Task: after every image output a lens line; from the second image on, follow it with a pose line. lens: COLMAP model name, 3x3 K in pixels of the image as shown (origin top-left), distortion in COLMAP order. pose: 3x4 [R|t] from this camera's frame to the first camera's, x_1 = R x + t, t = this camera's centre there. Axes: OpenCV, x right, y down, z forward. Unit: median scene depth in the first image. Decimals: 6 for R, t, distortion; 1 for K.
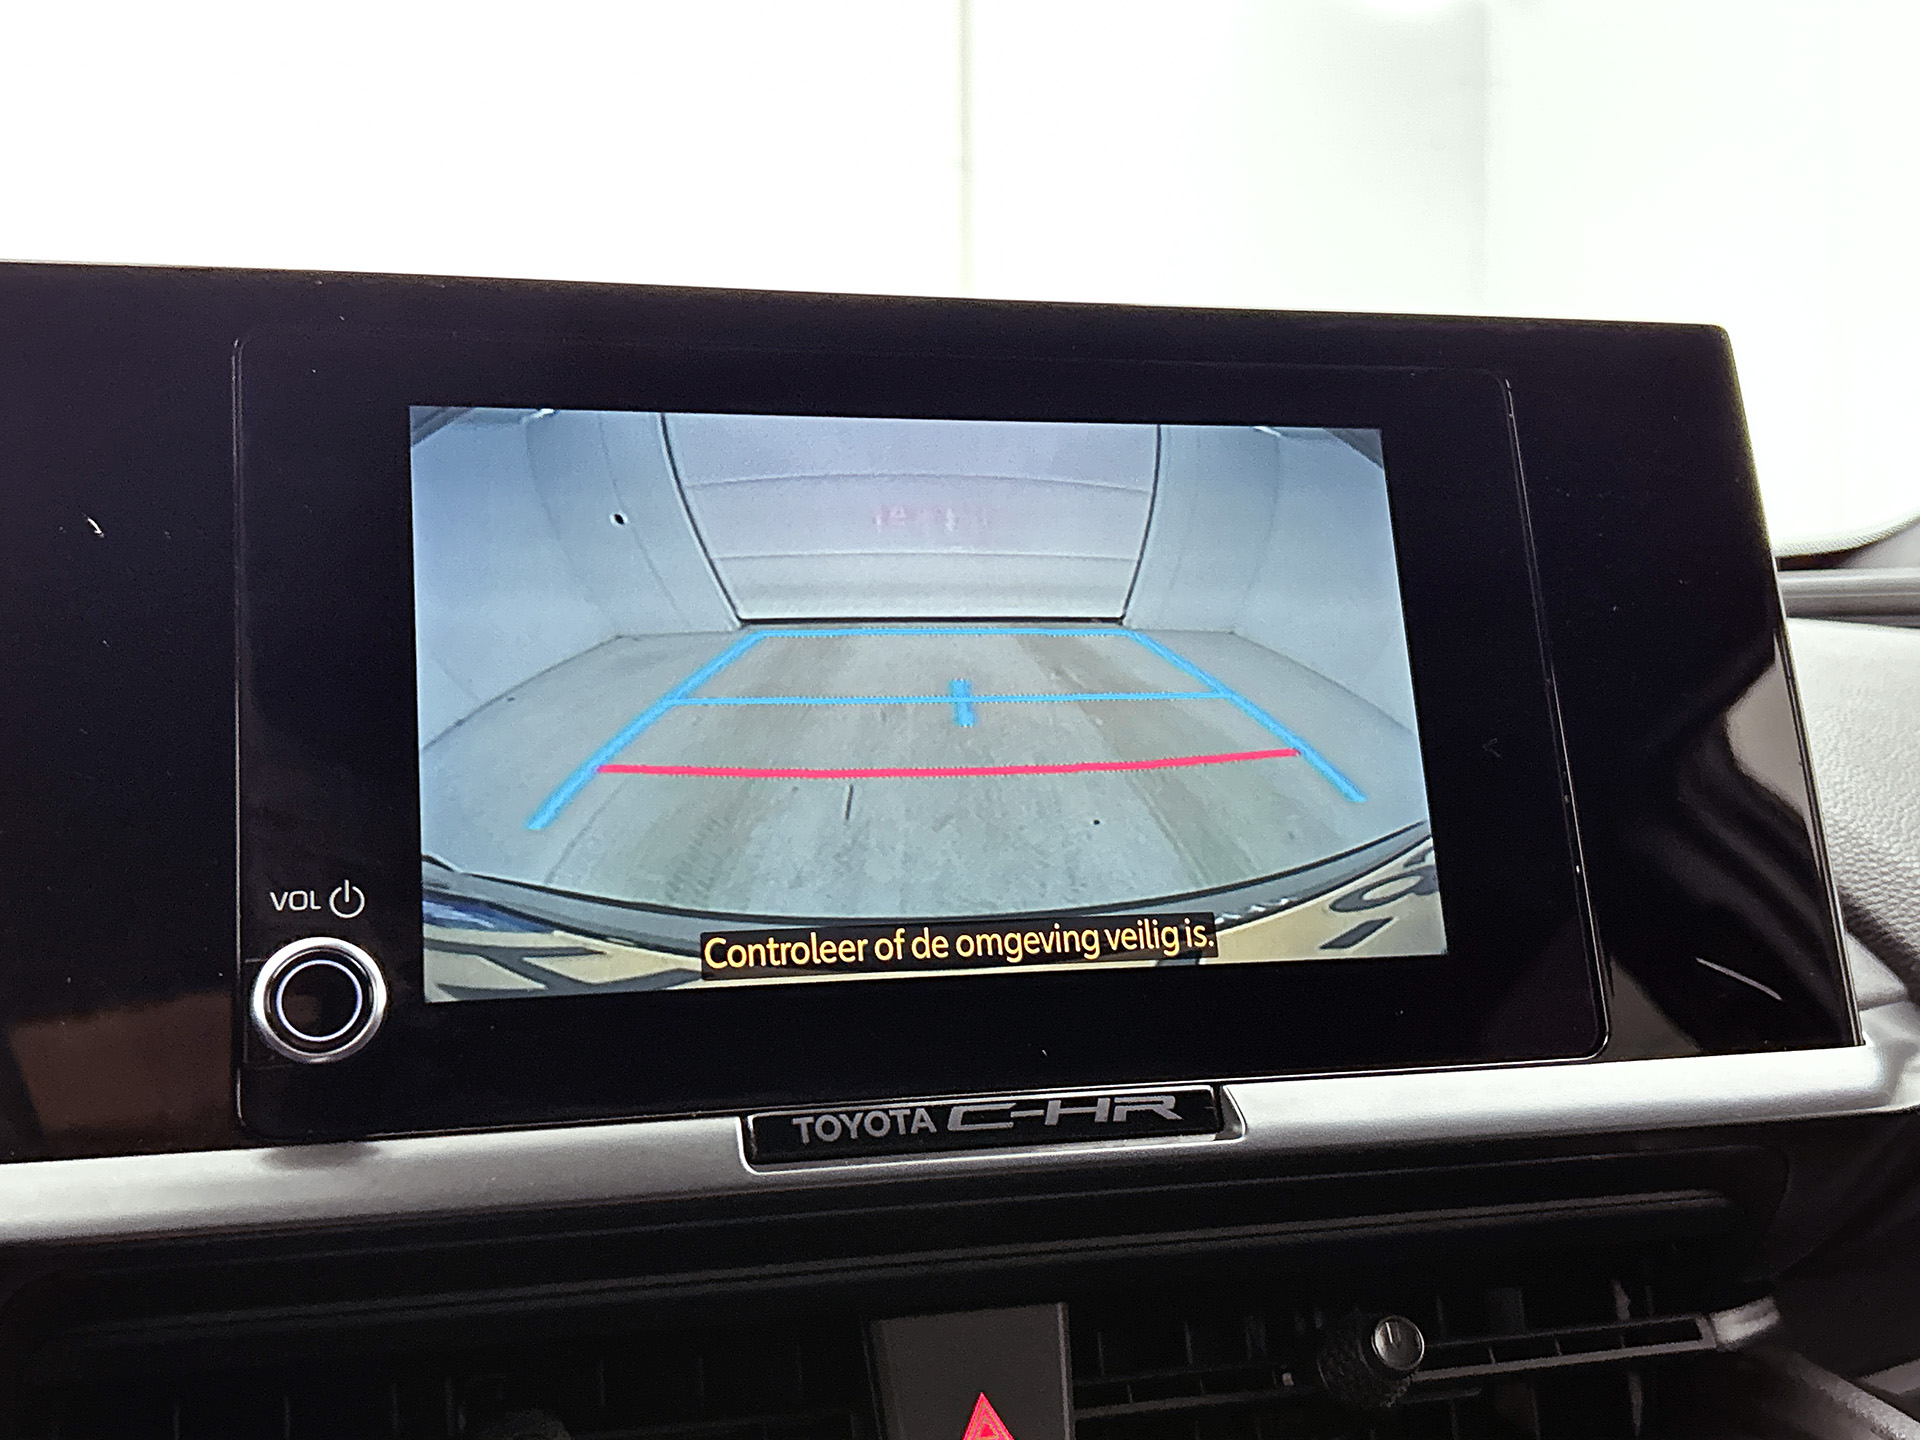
lens RADIAL K [[2254.8, 0, 950.0], [0, 2254.8, 710.3], [0, 0, 1]] dist [0.069241, 0.000000]
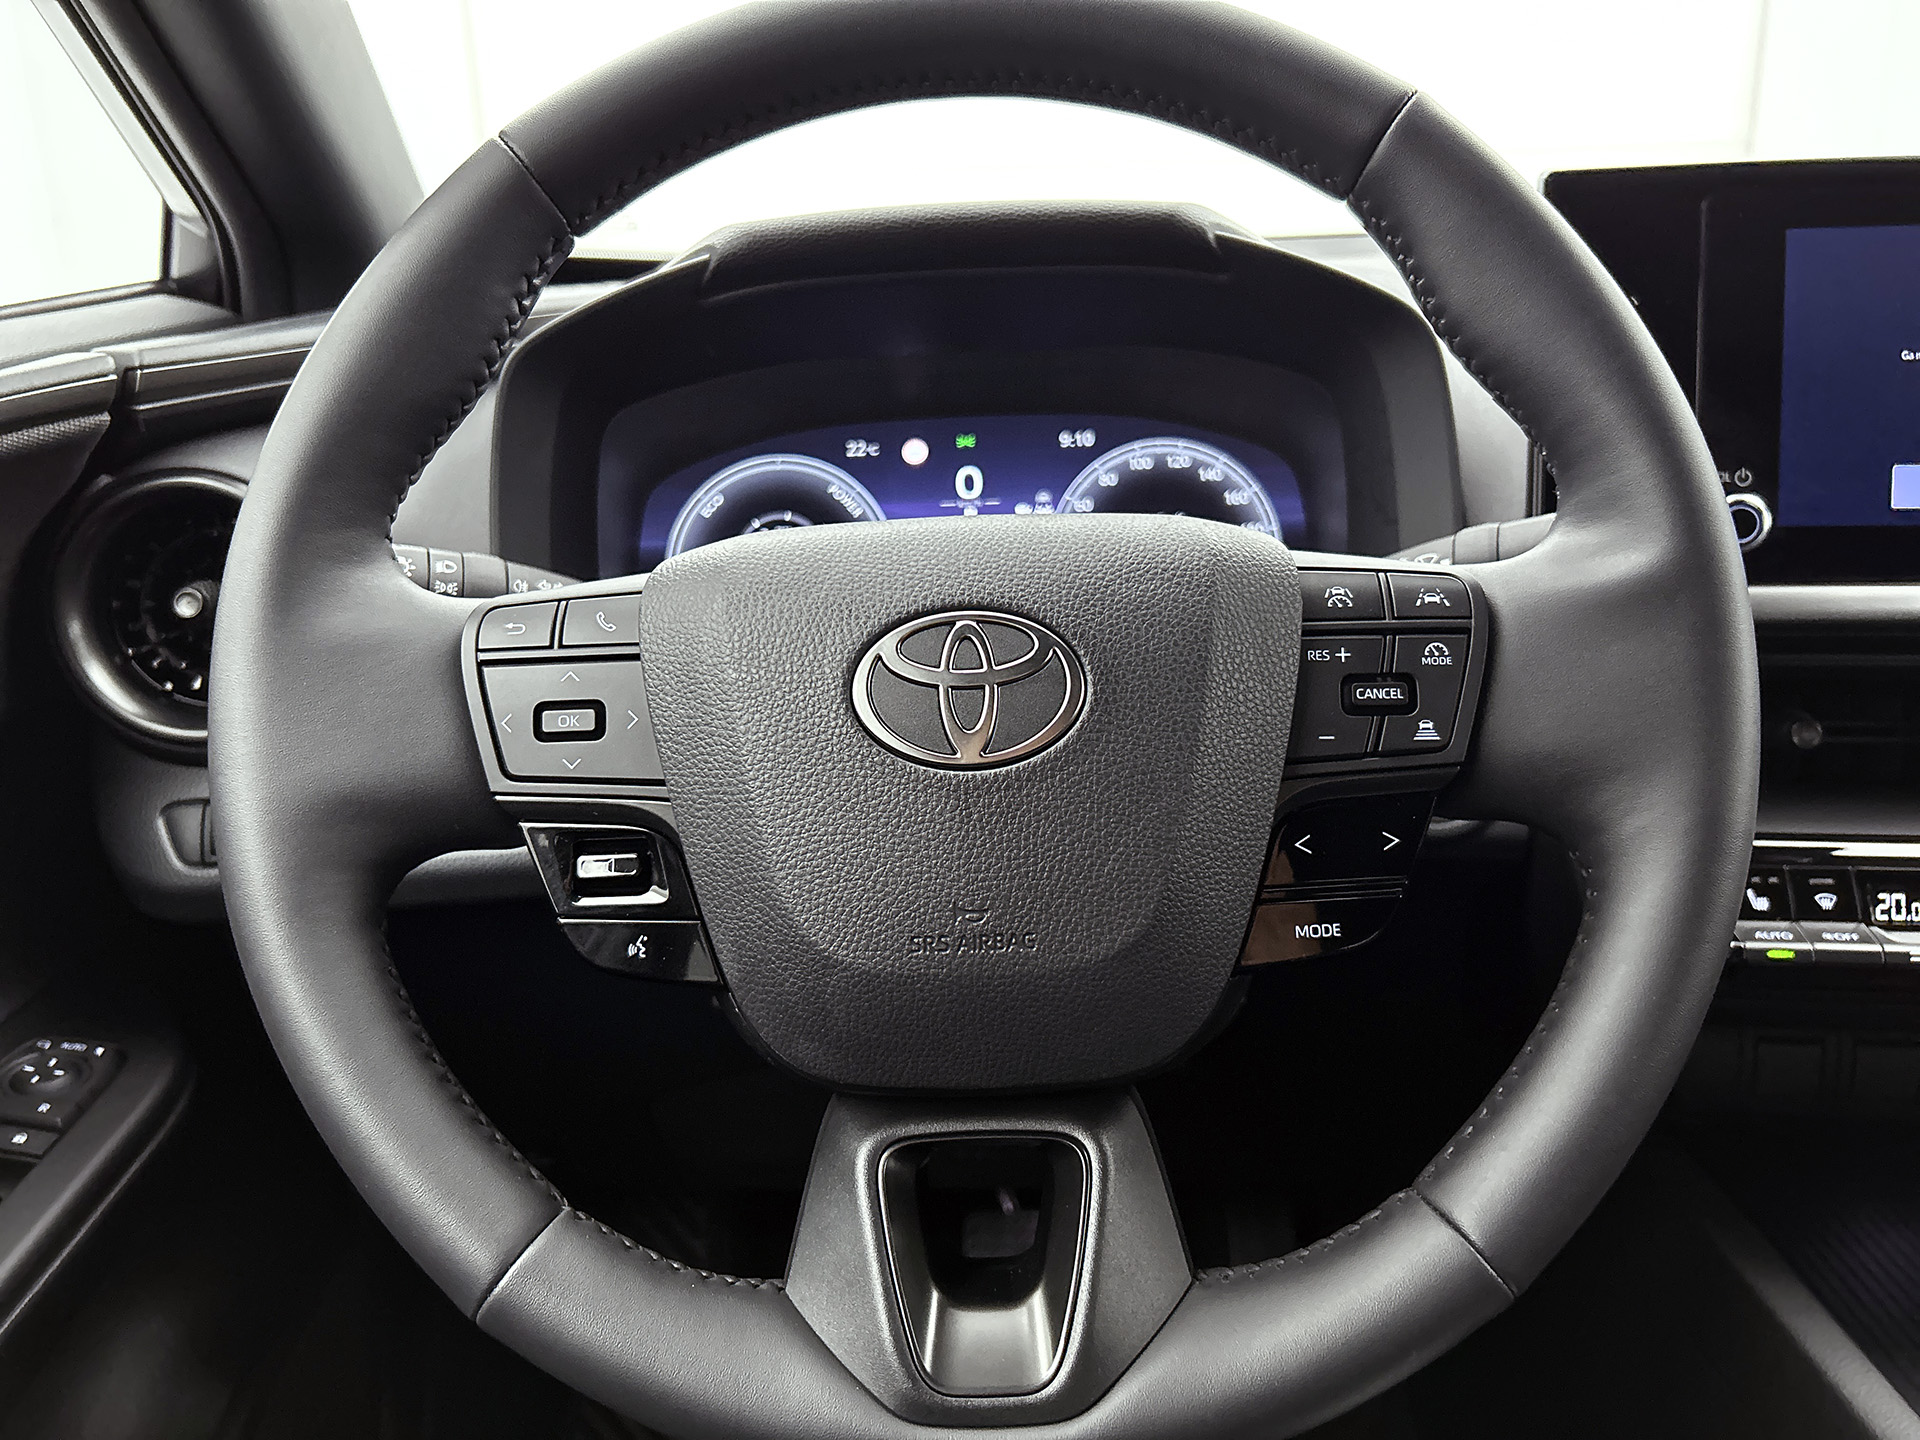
lens RADIAL K [[1474.3, 0, 969.4], [0, 1474.3, 735.8], [0, 0, 1]] dist [0.046812, -0.040704]
pose [[0.920546, 0.106231, -0.375912, -0.371437], [0.009325, 0.956062, 0.293015, -0.101075], [0.390523, -0.273240, 0.879109, -0.594629]]
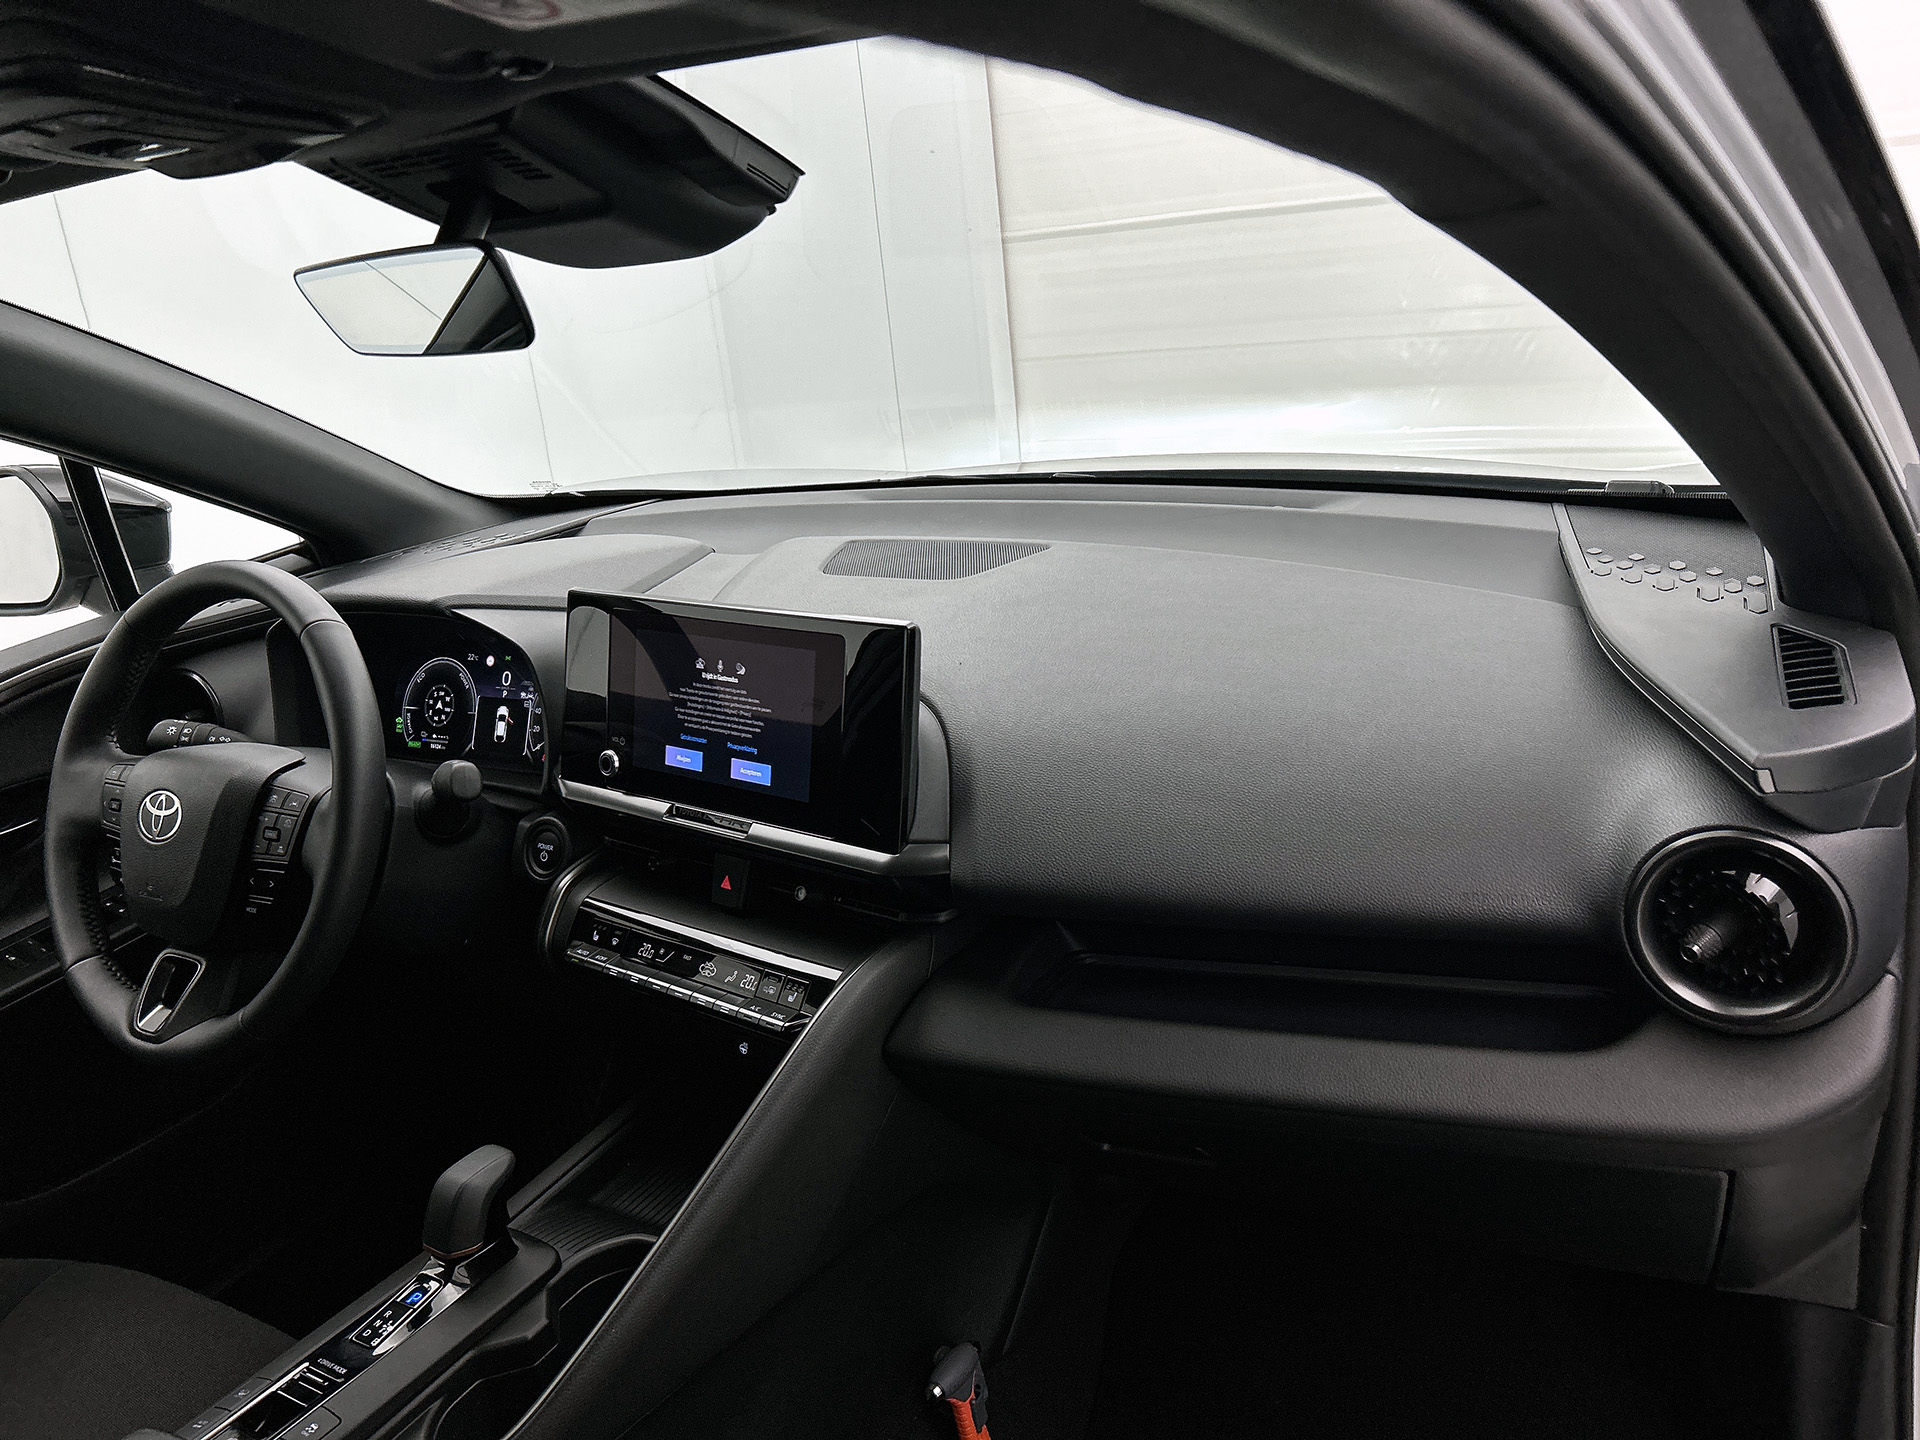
lens RADIAL K [[1474.3, 0, 954.5], [0, 1474.3, 698.9], [0, 0, 1]] dist [0.046812, -0.040704]
pose [[0.599784, 0.200306, -0.774685, 2.394416], [0.076381, 0.949407, 0.304620, -0.841707], [0.796508, -0.241877, 0.554139, -0.119417]]
